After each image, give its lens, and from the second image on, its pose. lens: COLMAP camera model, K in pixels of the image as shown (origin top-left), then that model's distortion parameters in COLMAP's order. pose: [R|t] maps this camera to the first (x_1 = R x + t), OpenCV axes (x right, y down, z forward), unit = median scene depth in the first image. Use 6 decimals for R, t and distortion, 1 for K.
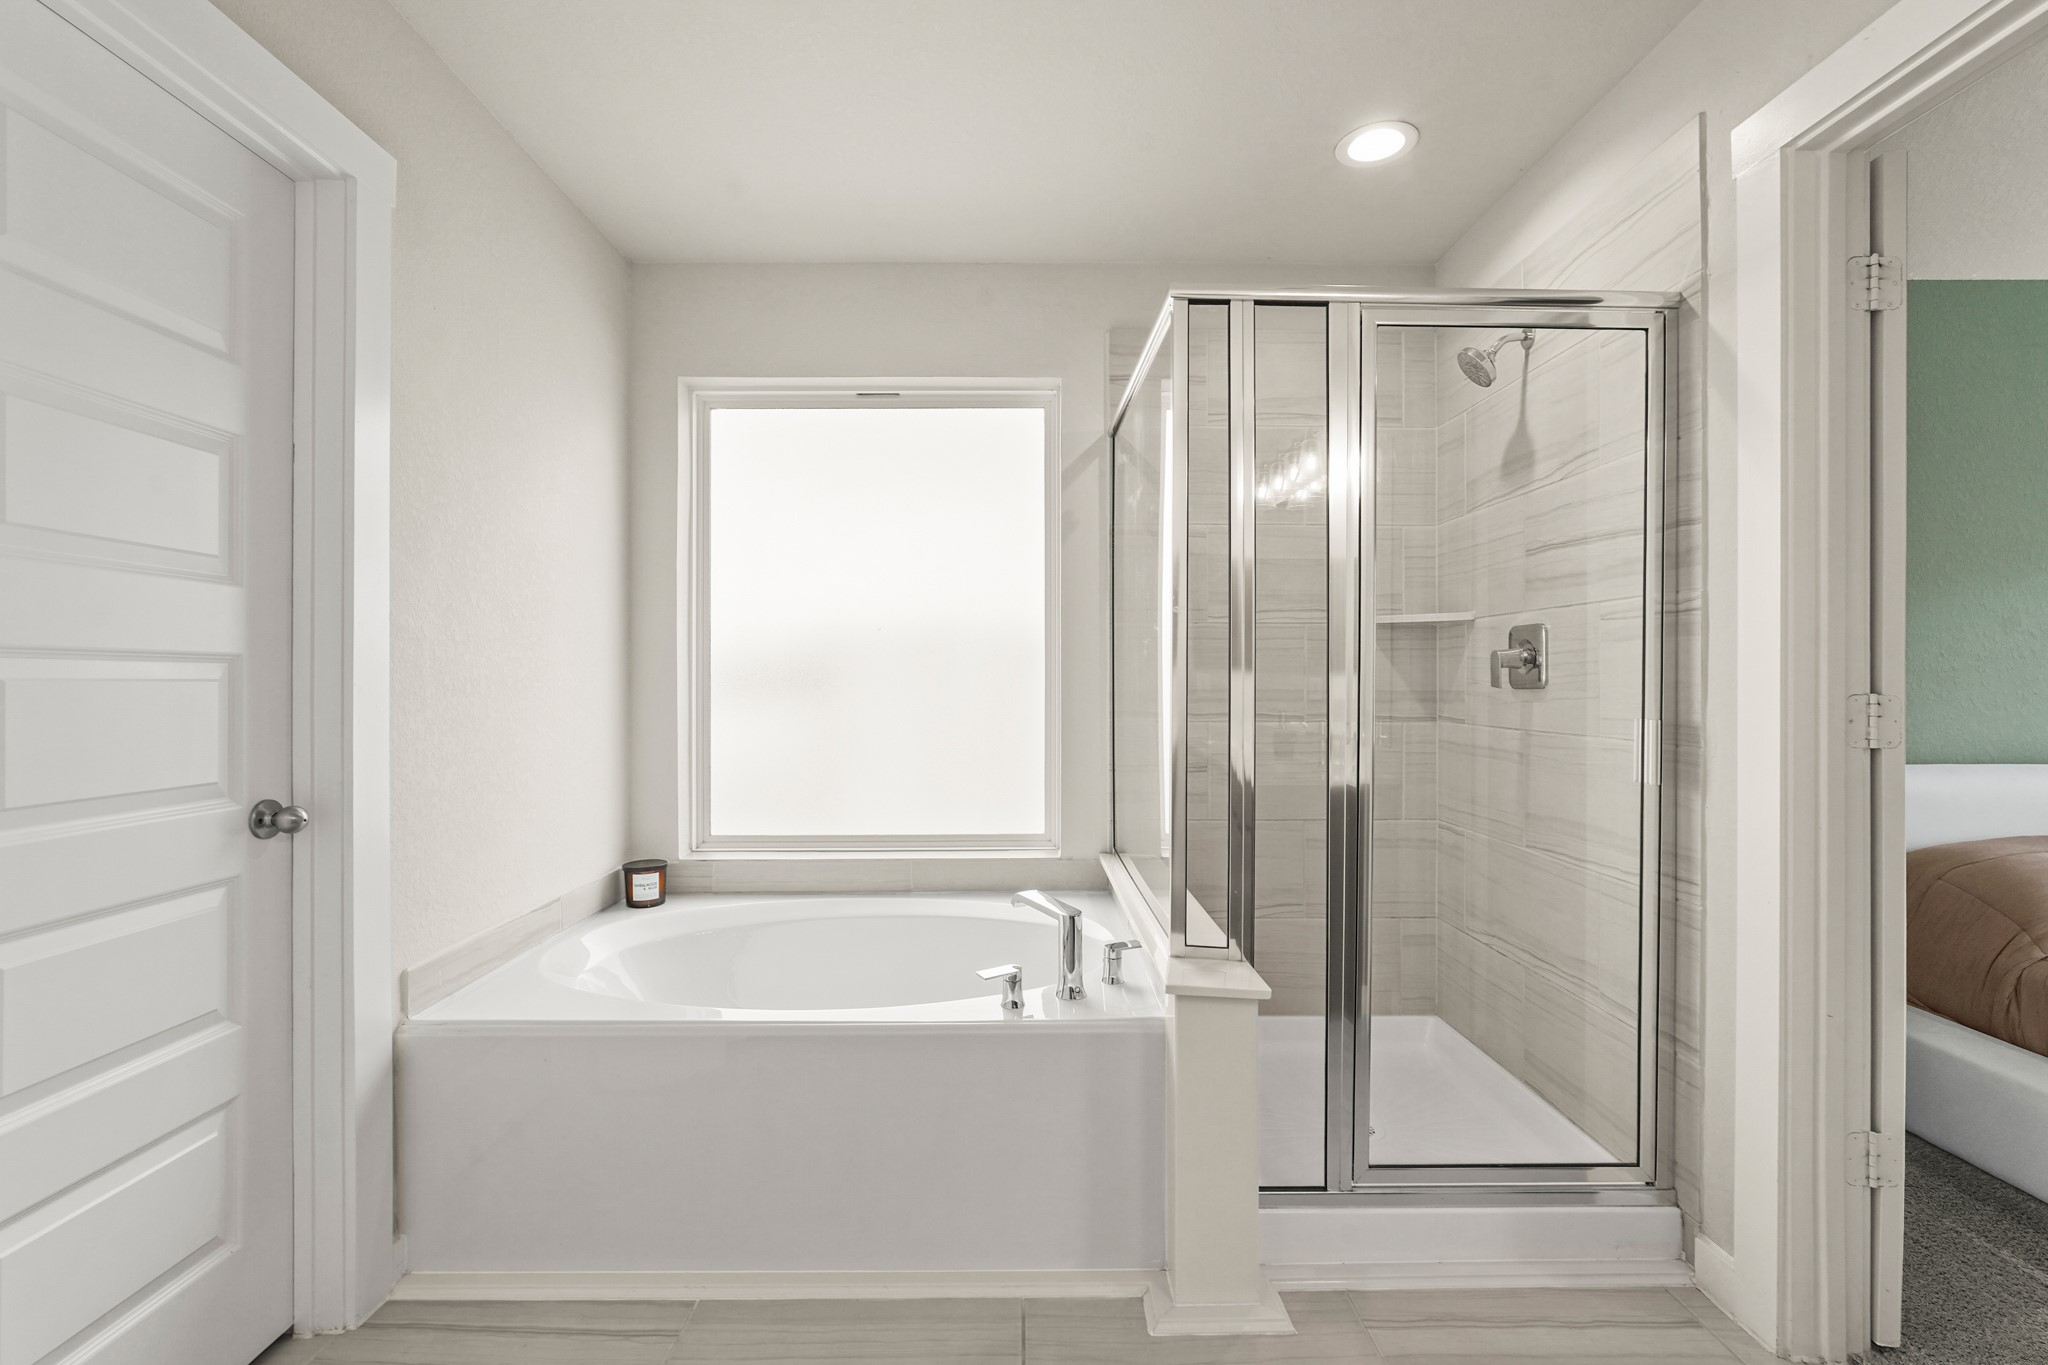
lens RADIAL K [[912.6, 0, 1020.1], [0, 912.6, 683.7], [0, 0, 1]] dist [-0.018245, 0.008437]
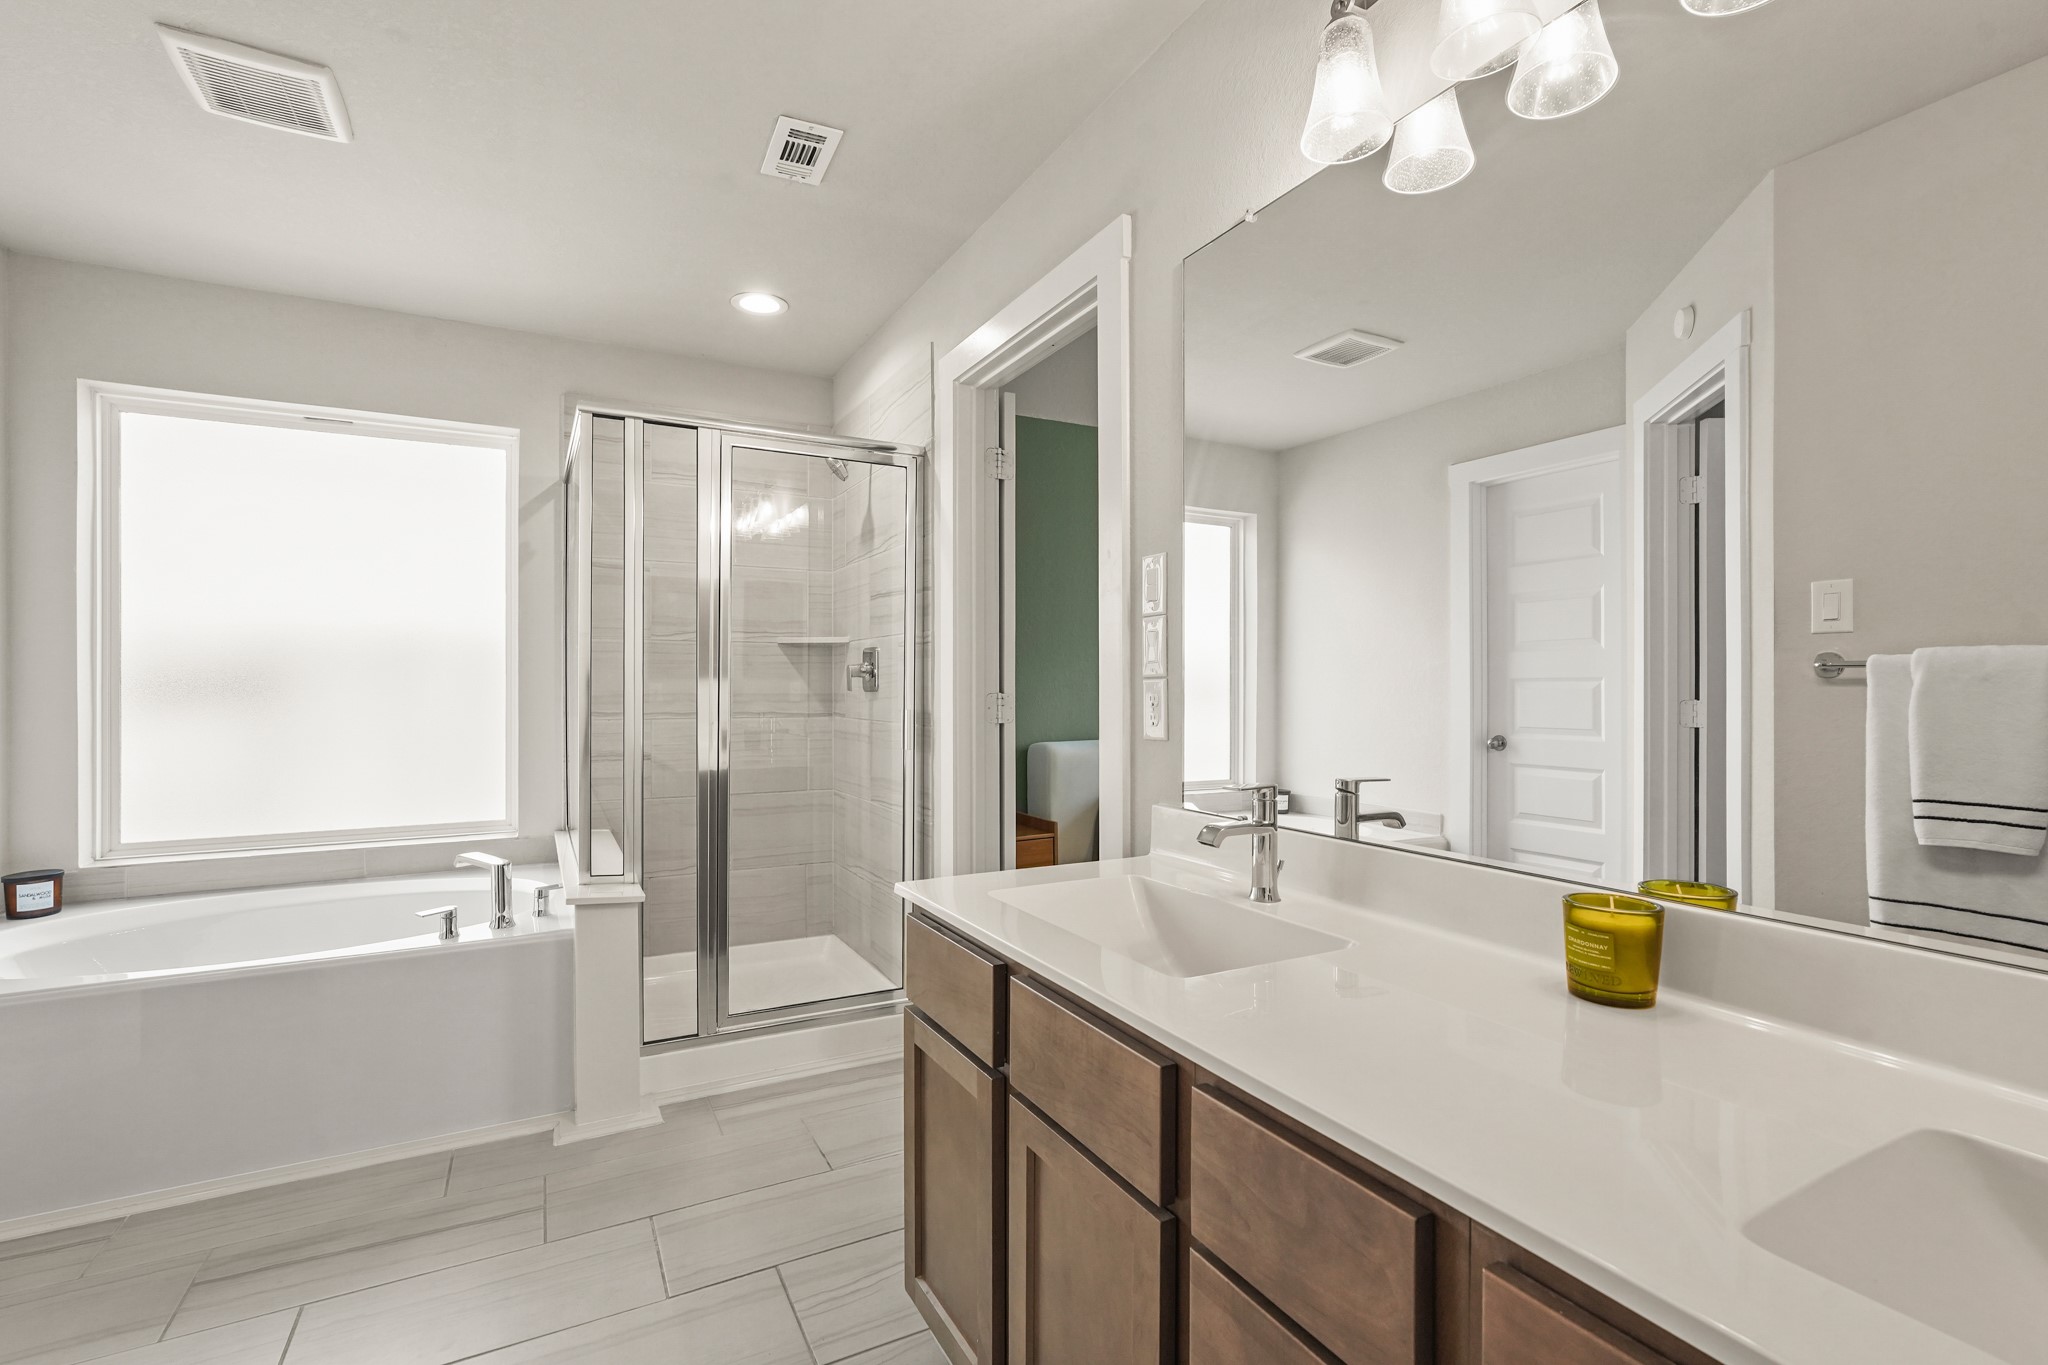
lens RADIAL K [[936.5, 0, 1026.7], [0, 936.5, 687.6], [0, 0, 1]] dist [-0.017030, 0.007988]
pose [[0.888130, -0.000704, 0.459592, 0.115680], [0.002906, 0.999987, -0.004084, 0.007824], [-0.459583, 0.004962, 0.888121, -0.564759]]
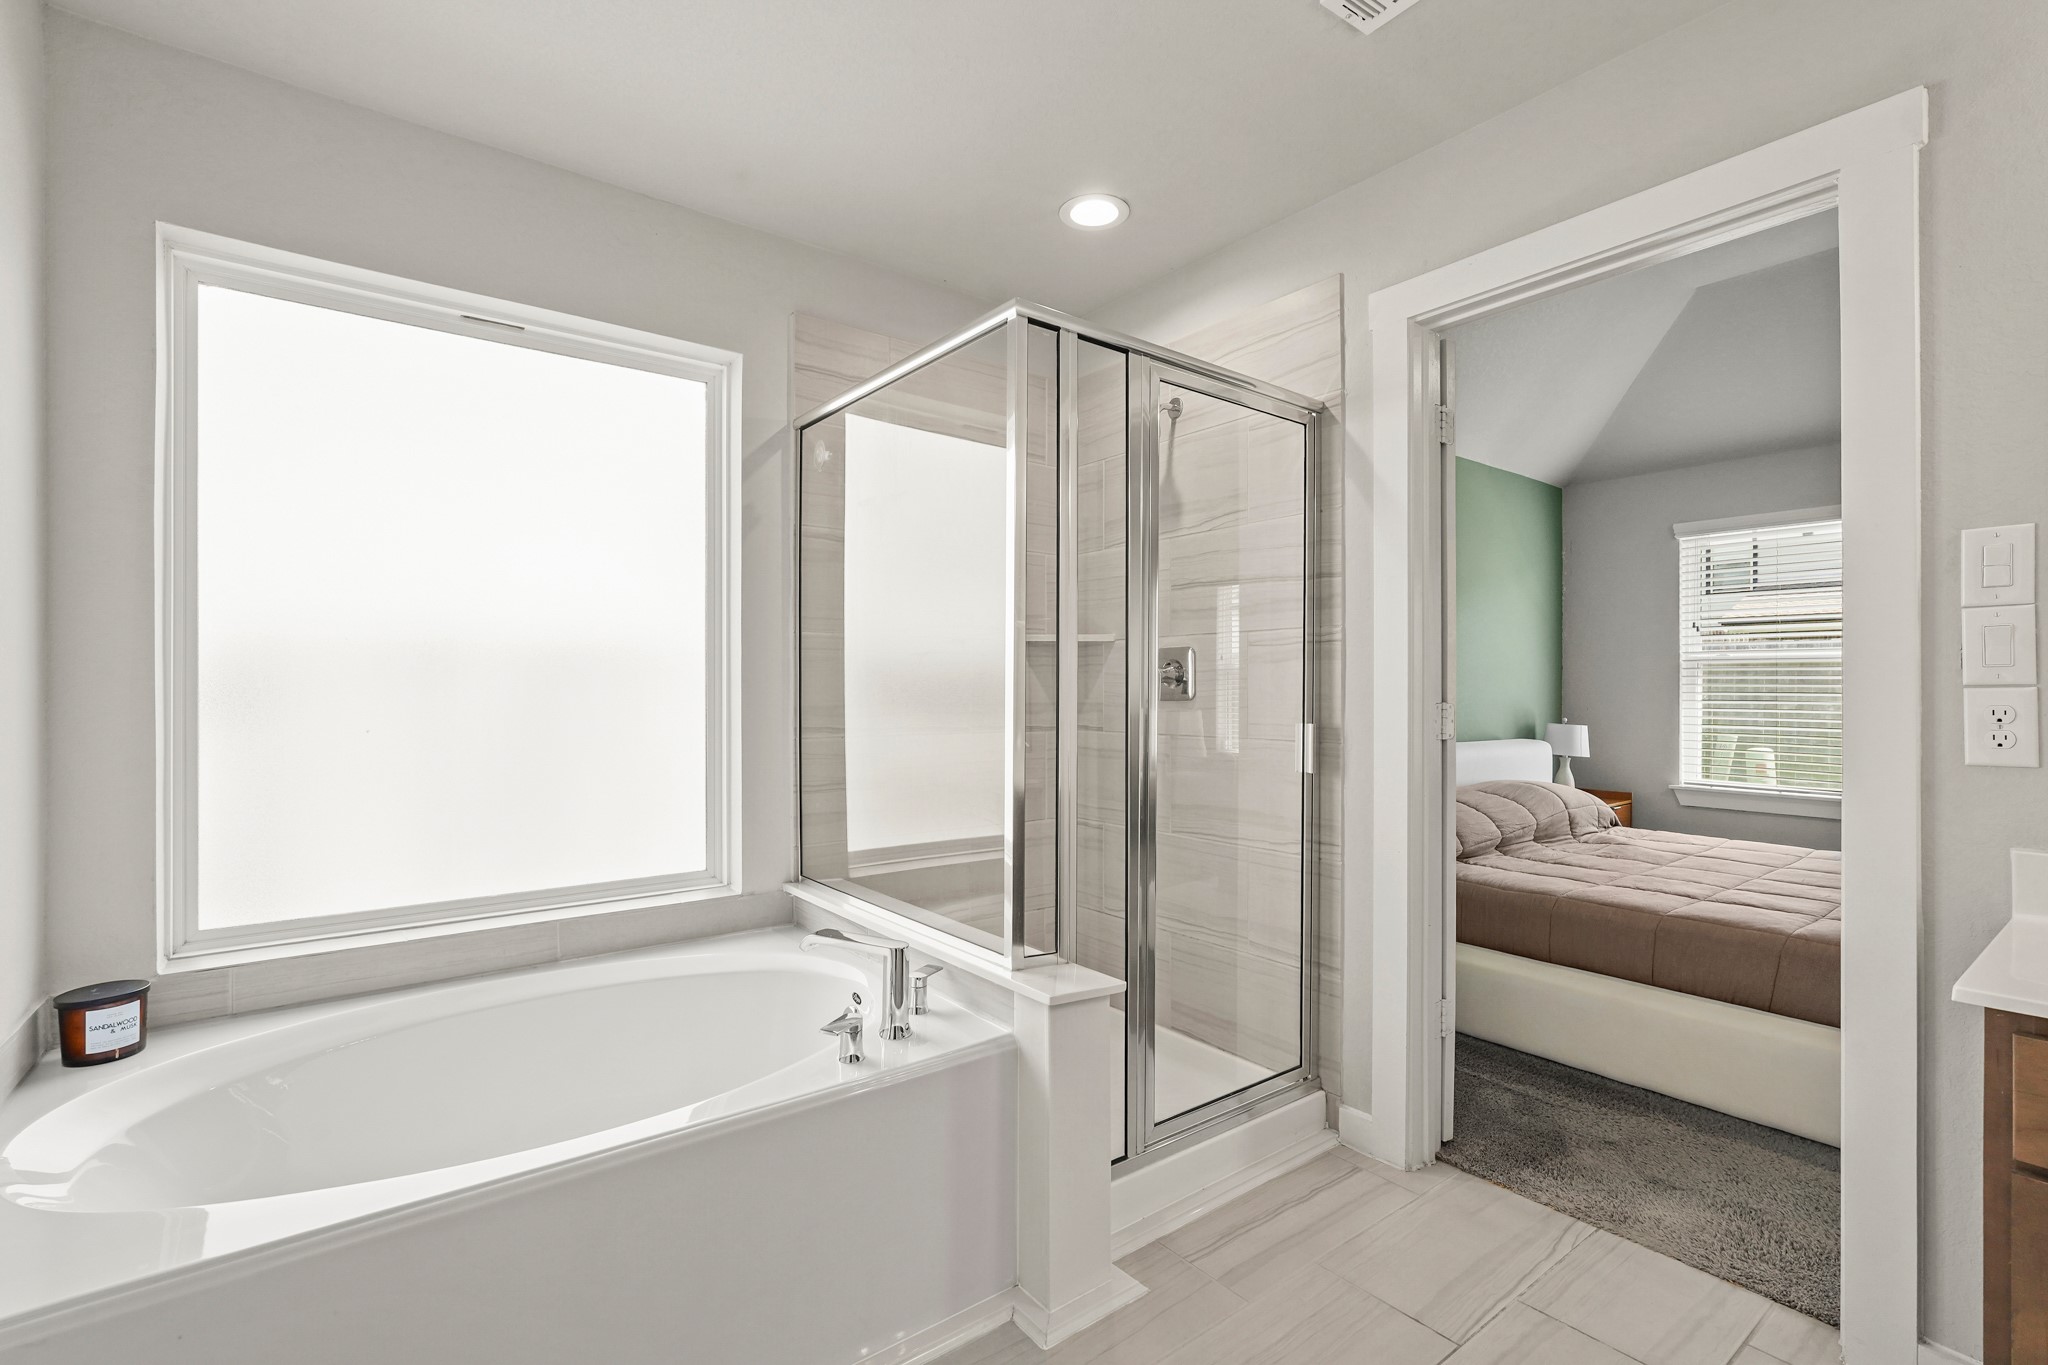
lens RADIAL K [[926.0, 0, 1018.2], [0, 926.0, 694.4], [0, 0, 1]] dist [-0.017760, 0.008005]
pose [[0.797393, -0.002443, 0.603455, -0.437609], [0.003299, 0.999995, -0.000311, -0.003458], [-0.603451, 0.002239, 0.797397, 0.184732]]
